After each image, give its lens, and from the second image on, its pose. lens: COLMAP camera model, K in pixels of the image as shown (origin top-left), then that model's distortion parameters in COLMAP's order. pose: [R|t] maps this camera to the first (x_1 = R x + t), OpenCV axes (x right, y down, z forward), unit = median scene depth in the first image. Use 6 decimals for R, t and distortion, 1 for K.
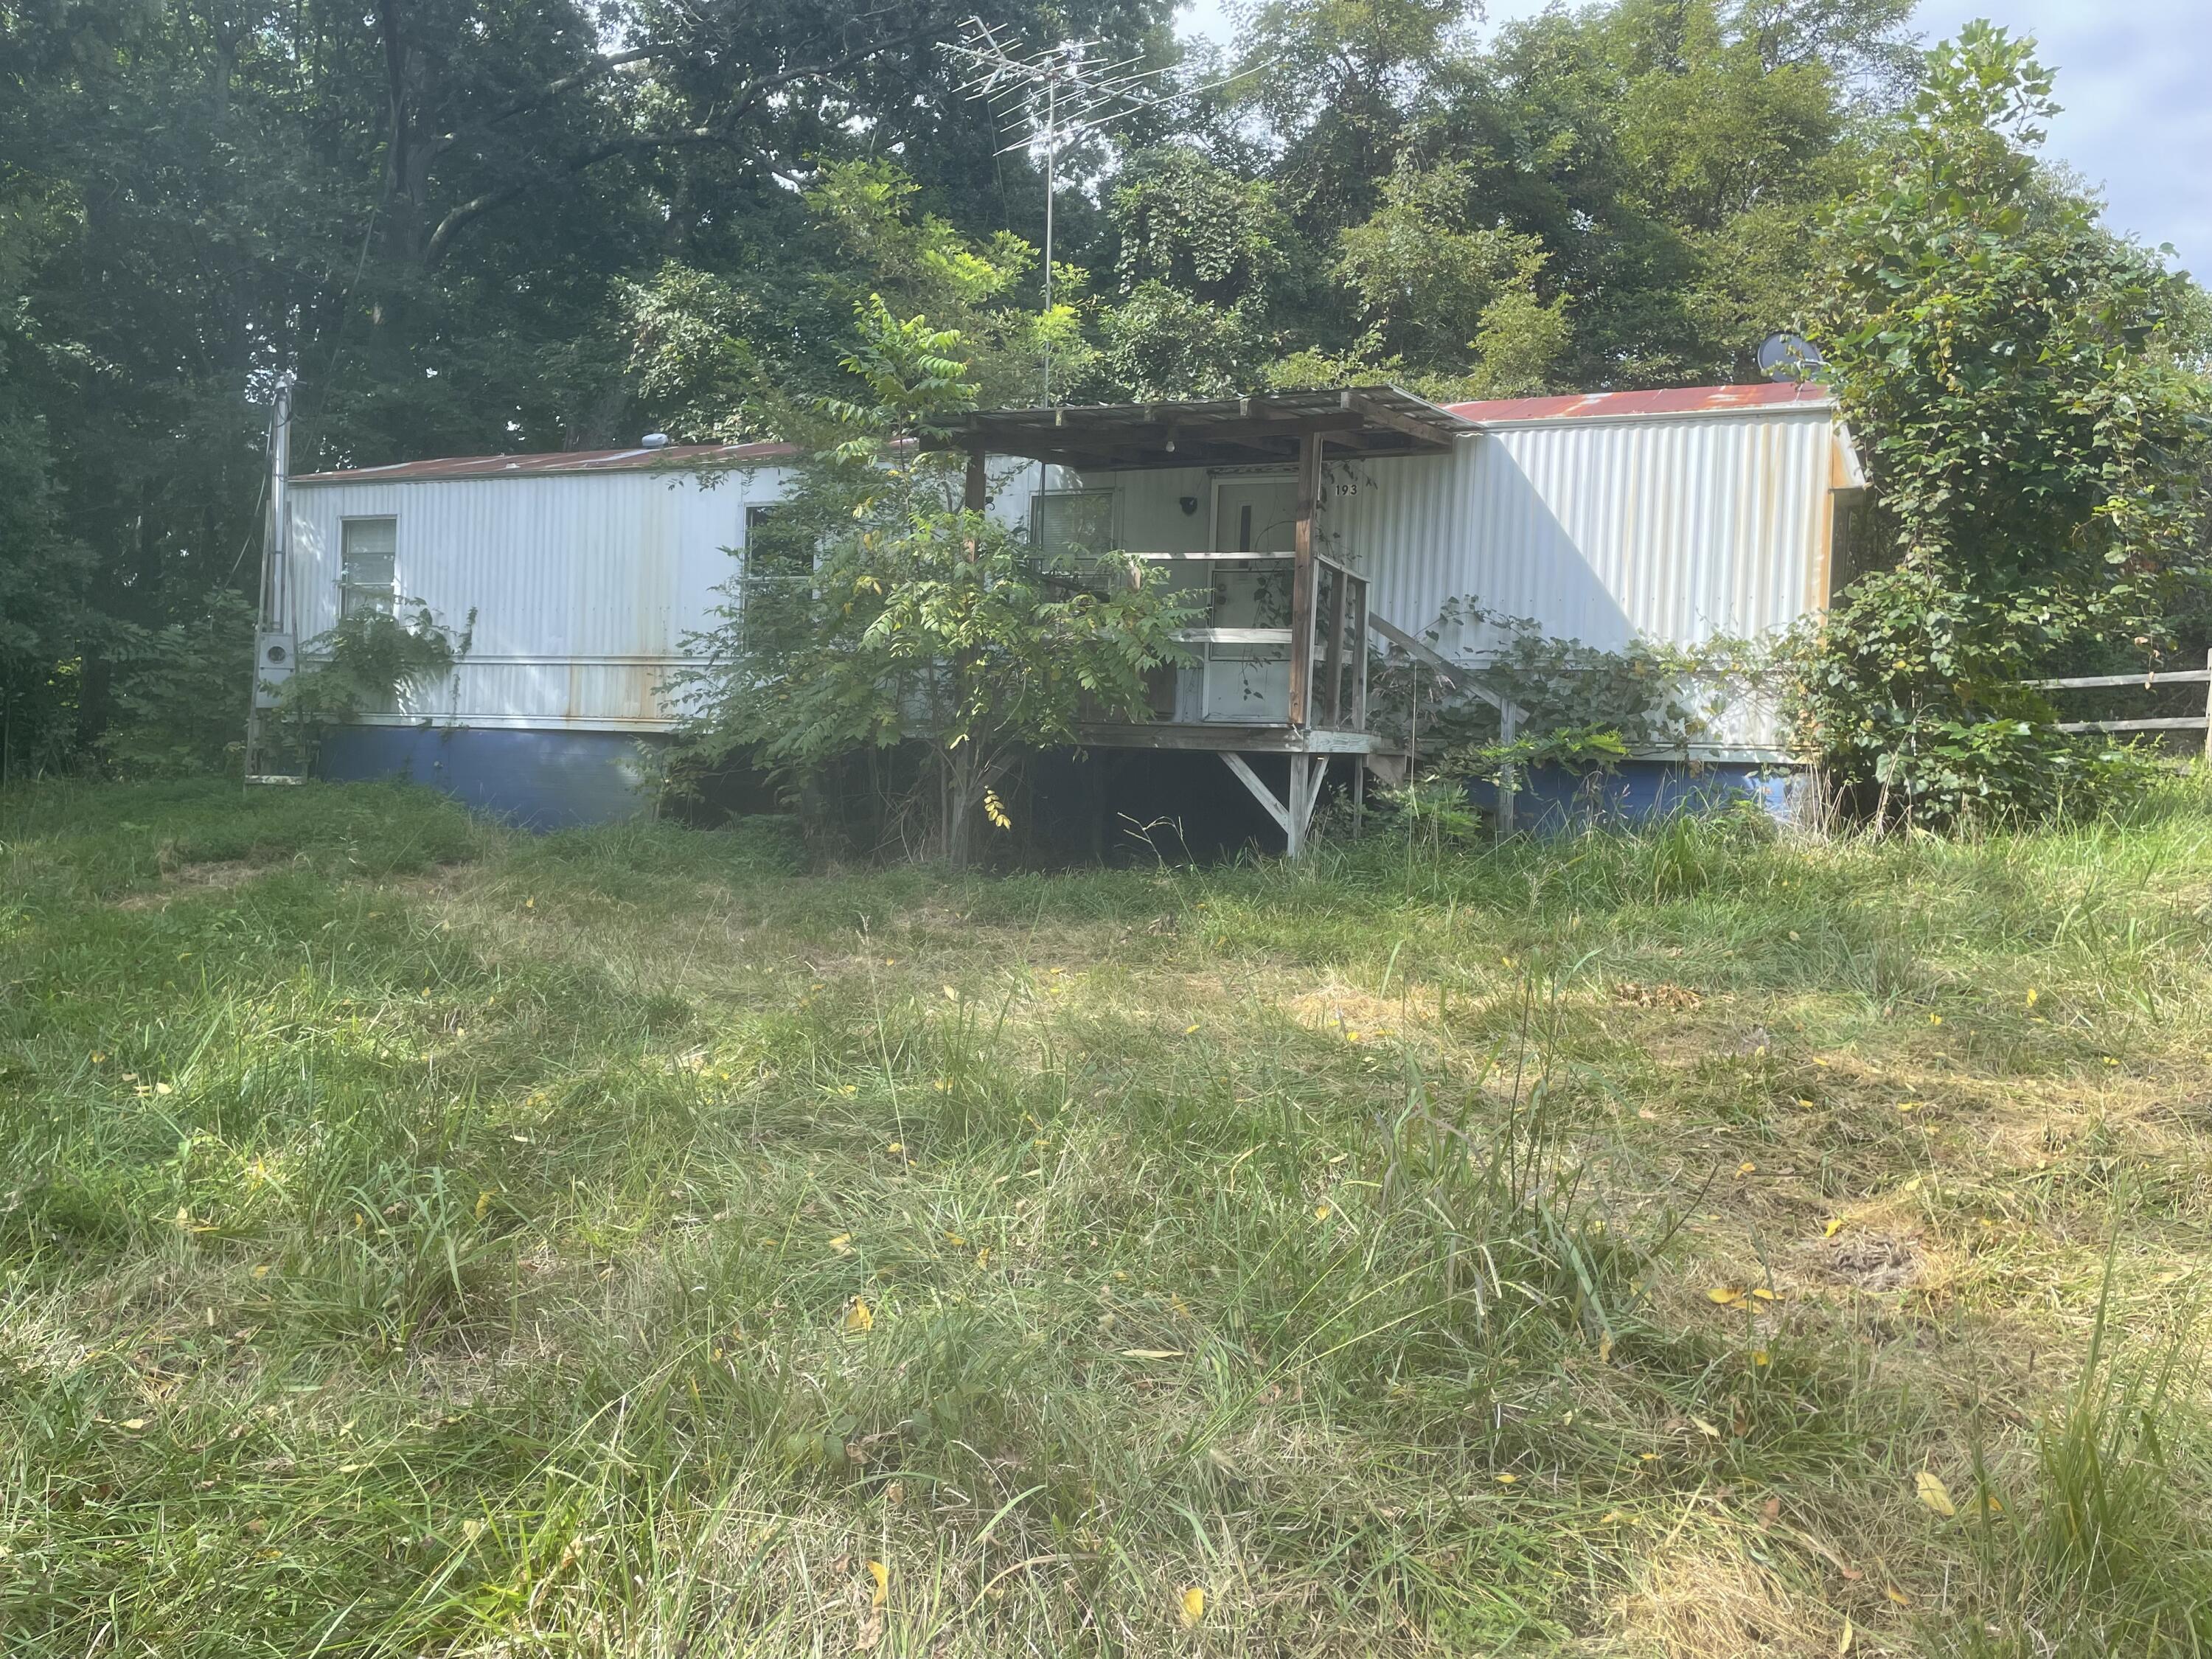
lens RADIAL K [[1679.7, 0, 1105.9], [0, 1679.7, 824.5], [0, 0, 1]] dist [-0.004067, -0.008343]
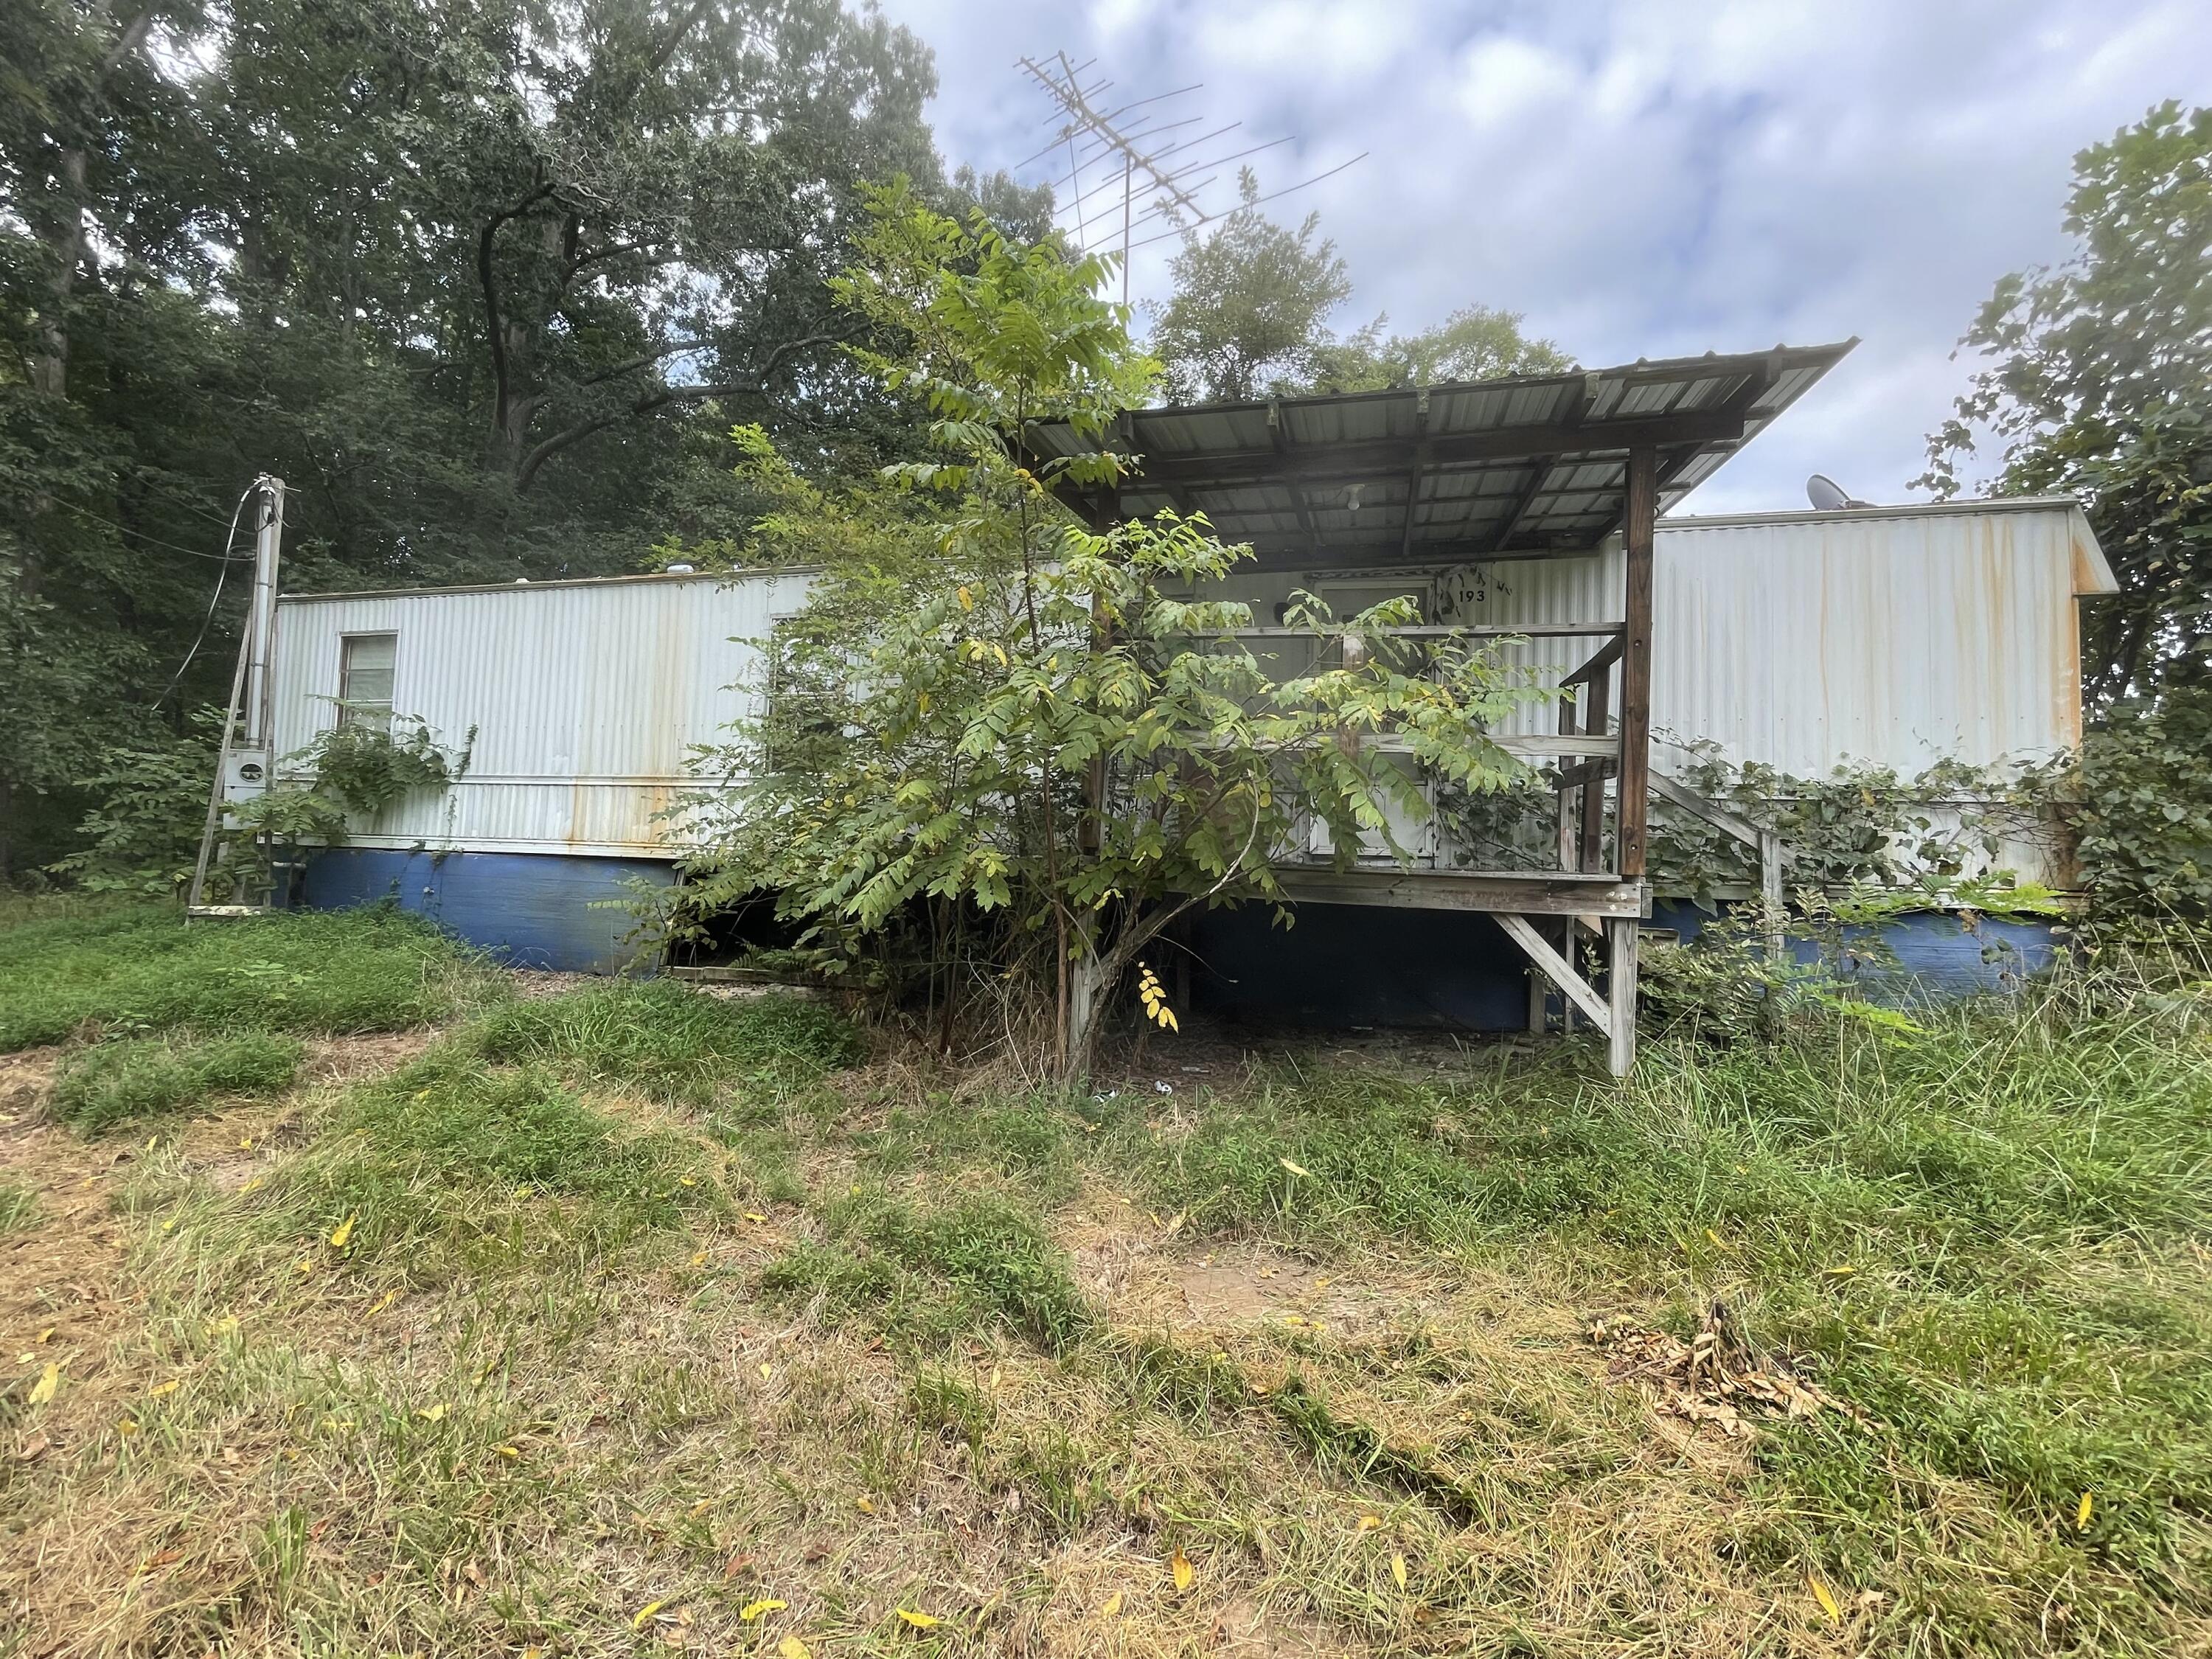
lens RADIAL K [[971.0, 0, 1099.8], [0, 971.0, 841.5], [0, 0, 1]] dist [-0.014431, 0.000729]
pose [[0.992190, 0.002677, 0.124703, -0.101274], [0.003219, 0.998887, -0.047054, -0.040283], [-0.124691, 0.047088, 0.991078, 0.458525]]
